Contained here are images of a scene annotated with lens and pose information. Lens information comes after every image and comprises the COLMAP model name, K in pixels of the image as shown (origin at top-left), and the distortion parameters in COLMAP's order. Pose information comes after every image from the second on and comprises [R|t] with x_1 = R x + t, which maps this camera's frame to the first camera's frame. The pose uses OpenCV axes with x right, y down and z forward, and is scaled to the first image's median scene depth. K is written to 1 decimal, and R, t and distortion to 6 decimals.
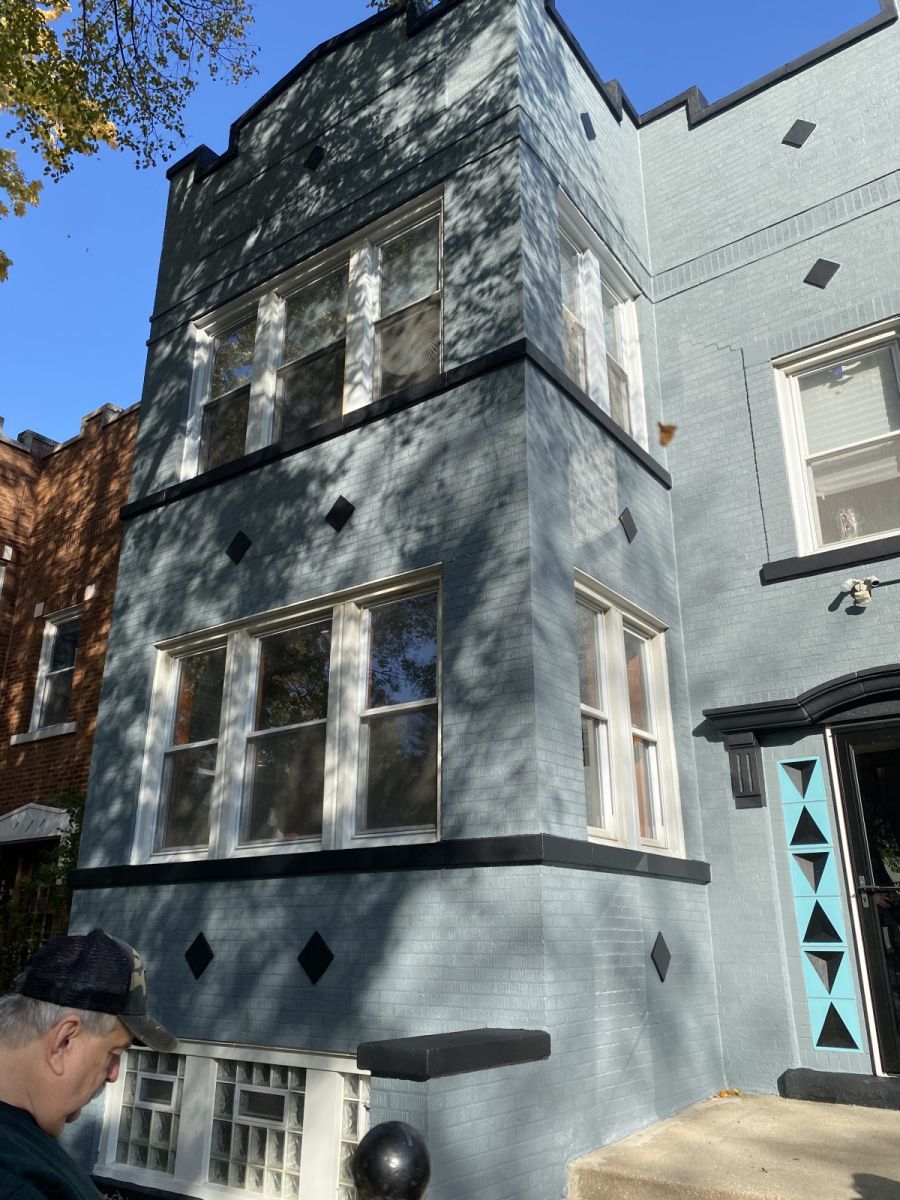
lens RADIAL K [[918.8, 0, 459.7], [0, 918.8, 589.5], [0, 0, 1]] dist [0.035011, -0.047516]
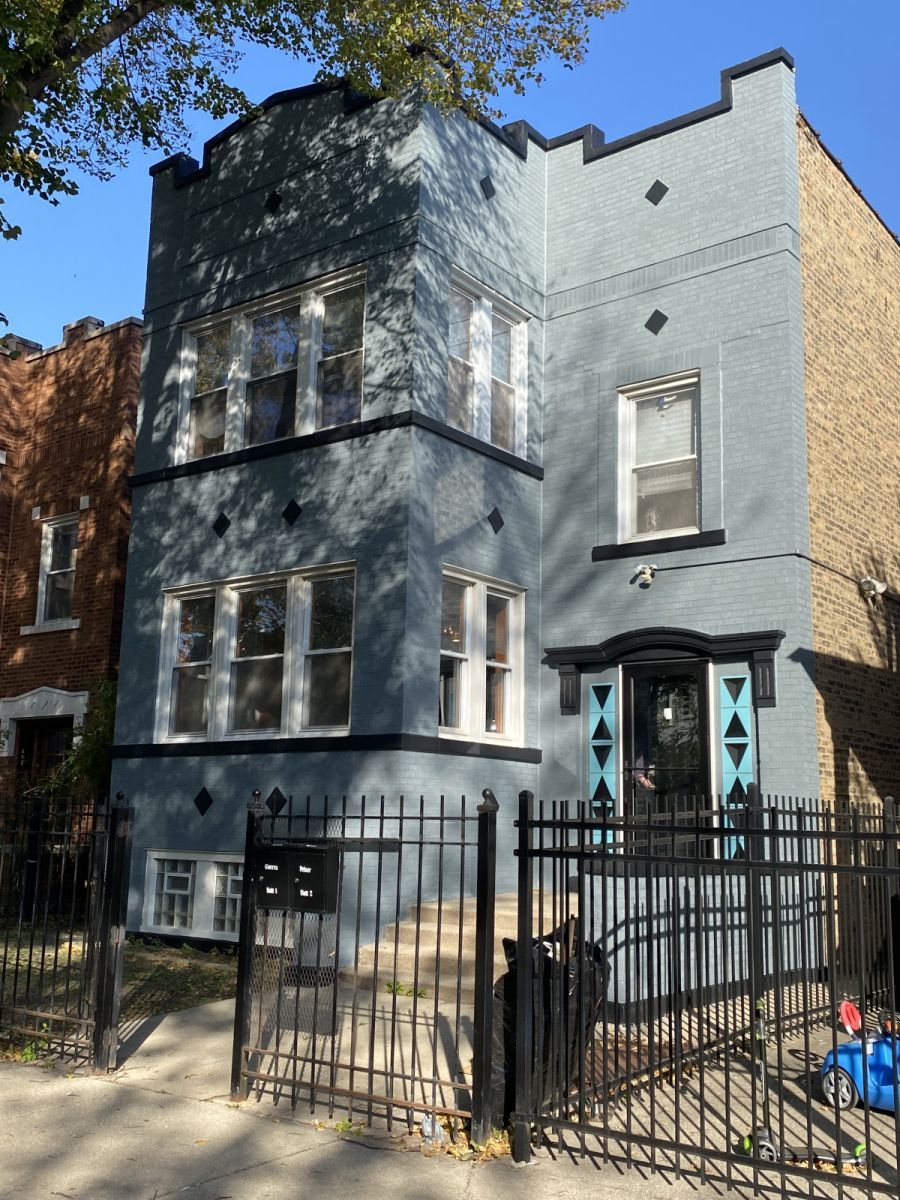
lens RADIAL K [[1251.7, 0, 452.1], [0, 1251.7, 603.8], [0, 0, 1]] dist [0.056688, 0.000000]
pose [[0.999084, 0.019477, -0.038103, 0.180666], [-0.012376, 0.983877, 0.178419, -0.268706], [0.040964, -0.177784, 0.983217, -0.866369]]
